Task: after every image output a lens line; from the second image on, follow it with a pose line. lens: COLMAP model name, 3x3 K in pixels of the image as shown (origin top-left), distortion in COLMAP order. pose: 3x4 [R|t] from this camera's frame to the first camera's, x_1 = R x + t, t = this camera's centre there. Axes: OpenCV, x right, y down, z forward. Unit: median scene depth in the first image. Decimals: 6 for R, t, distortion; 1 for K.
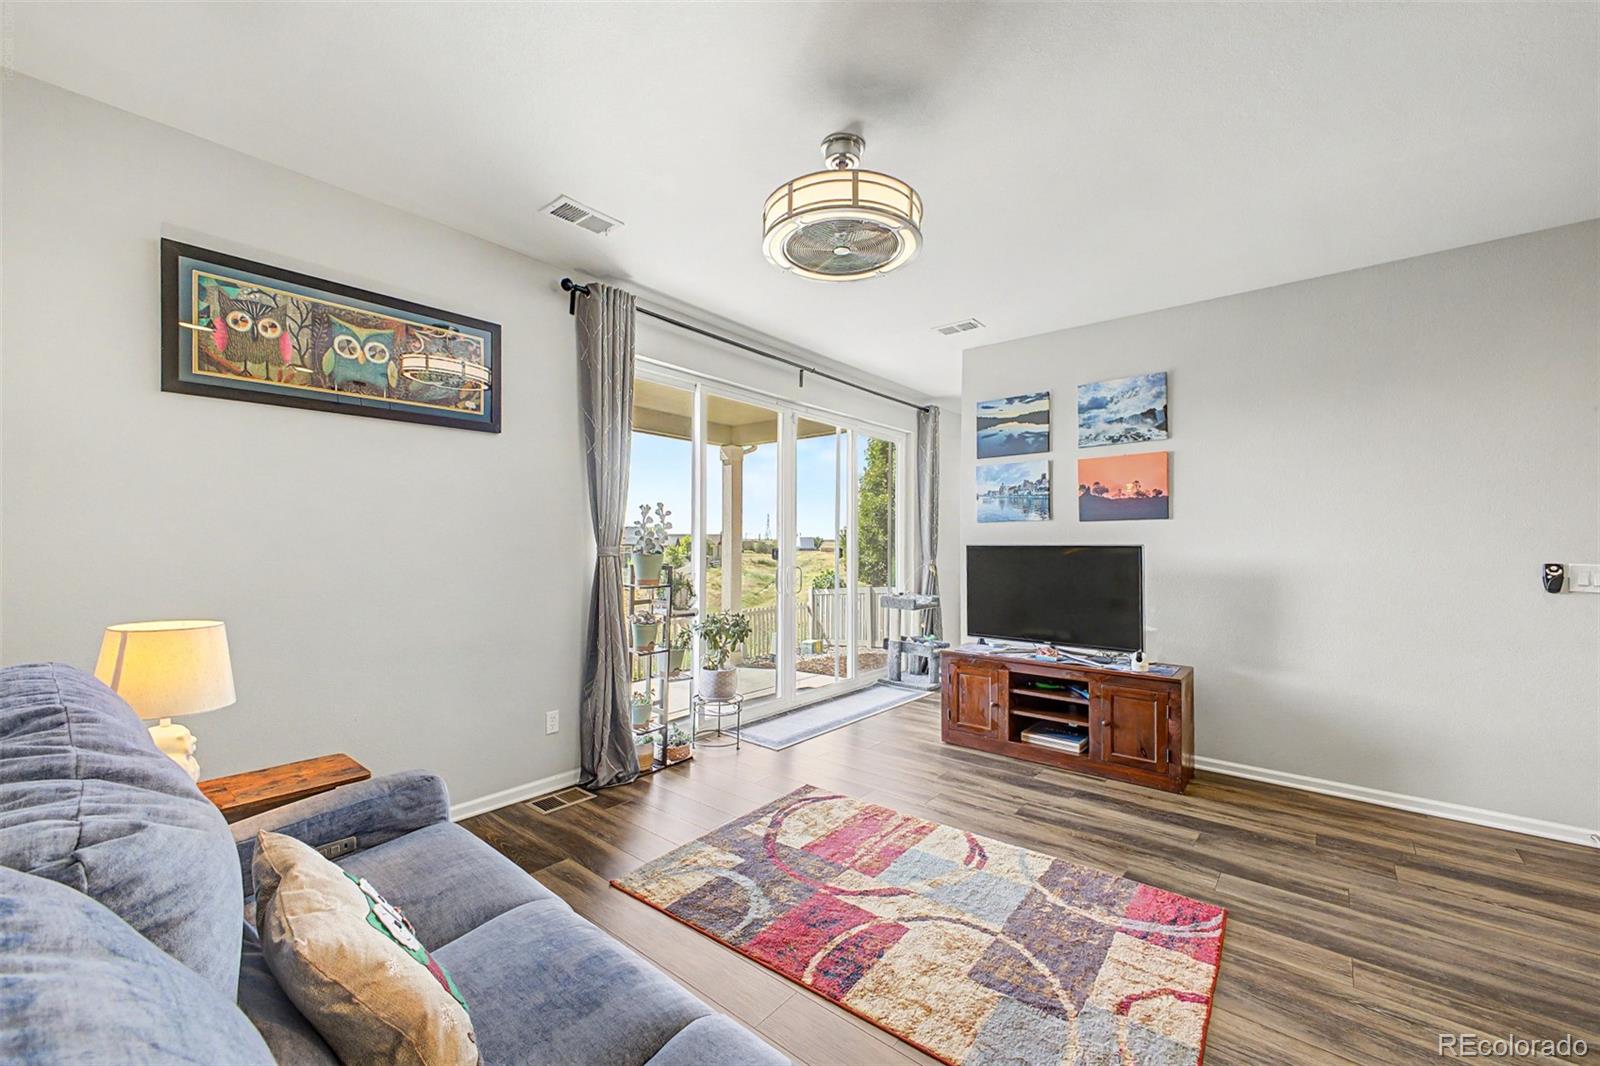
lens RADIAL K [[634.4, 0, 803.3], [0, 634.4, 544.1], [0, 0, 1]] dist [0.018860, -0.005512]
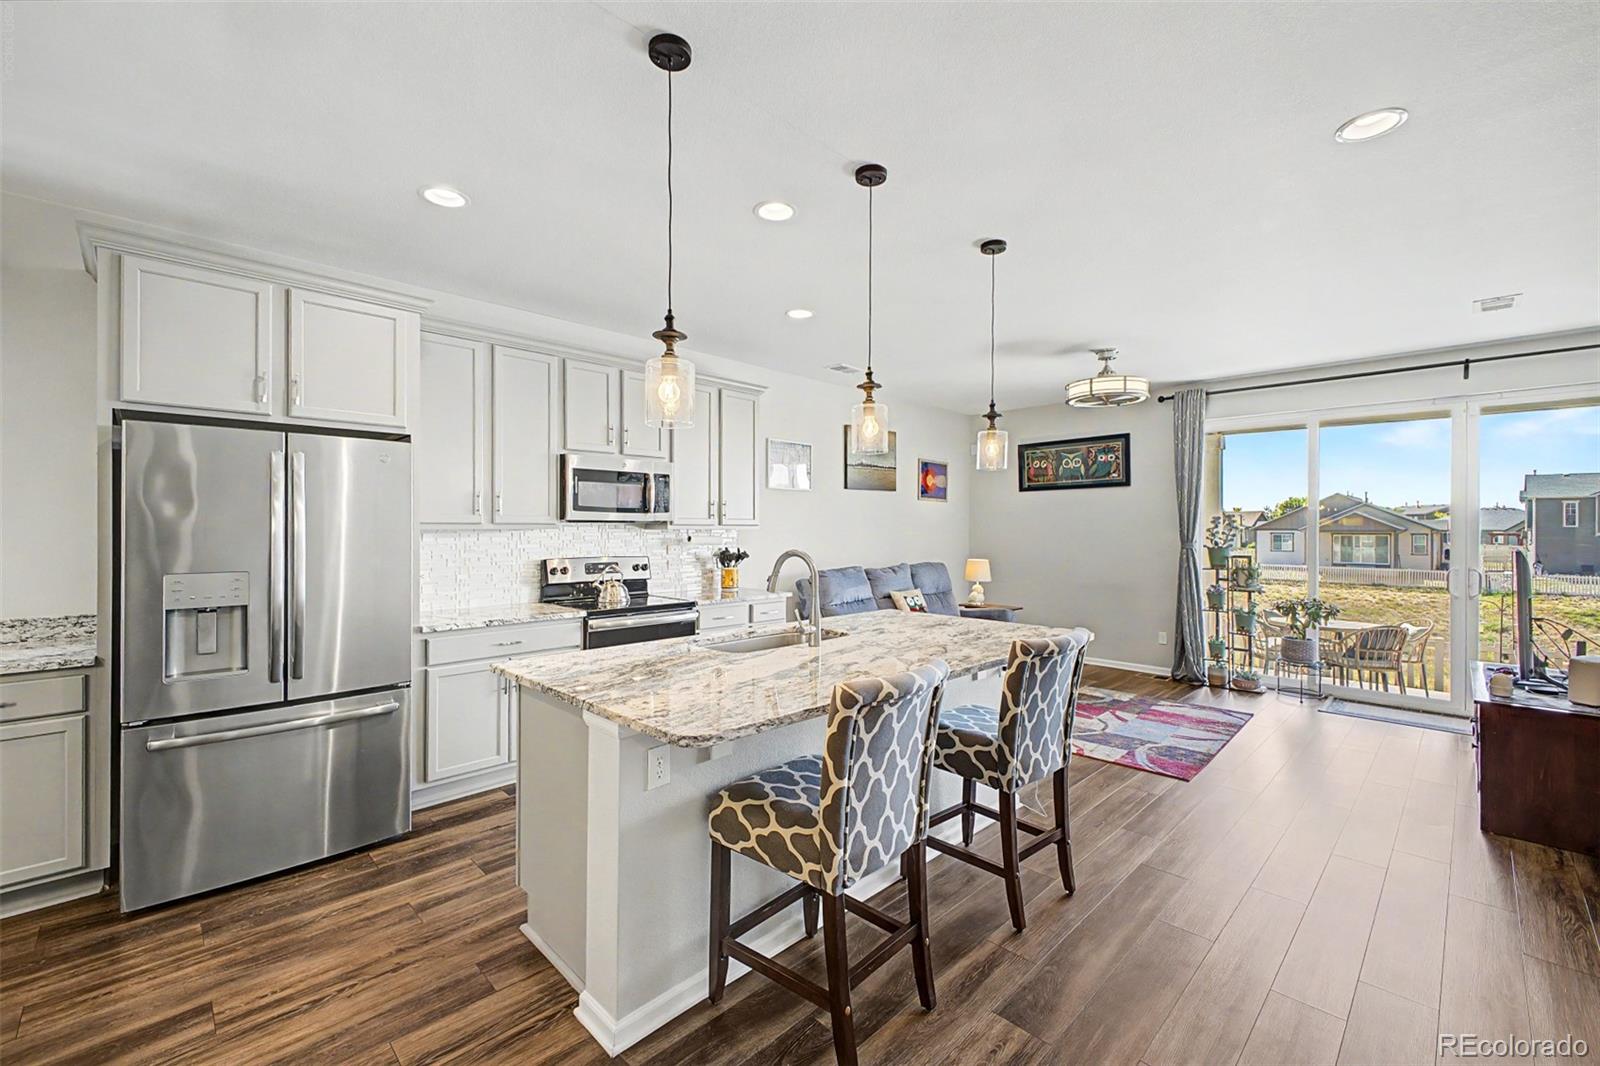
lens RADIAL K [[666.6, 0, 796.0], [0, 666.6, 529.0], [0, 0, 1]] dist [0.007486, -0.001381]
pose [[-0.098613, -0.004101, -0.995117, 2.296973], [-0.007500, 0.999966, -0.003378, -0.028187], [0.995098, 0.007130, -0.098640, 0.200026]]
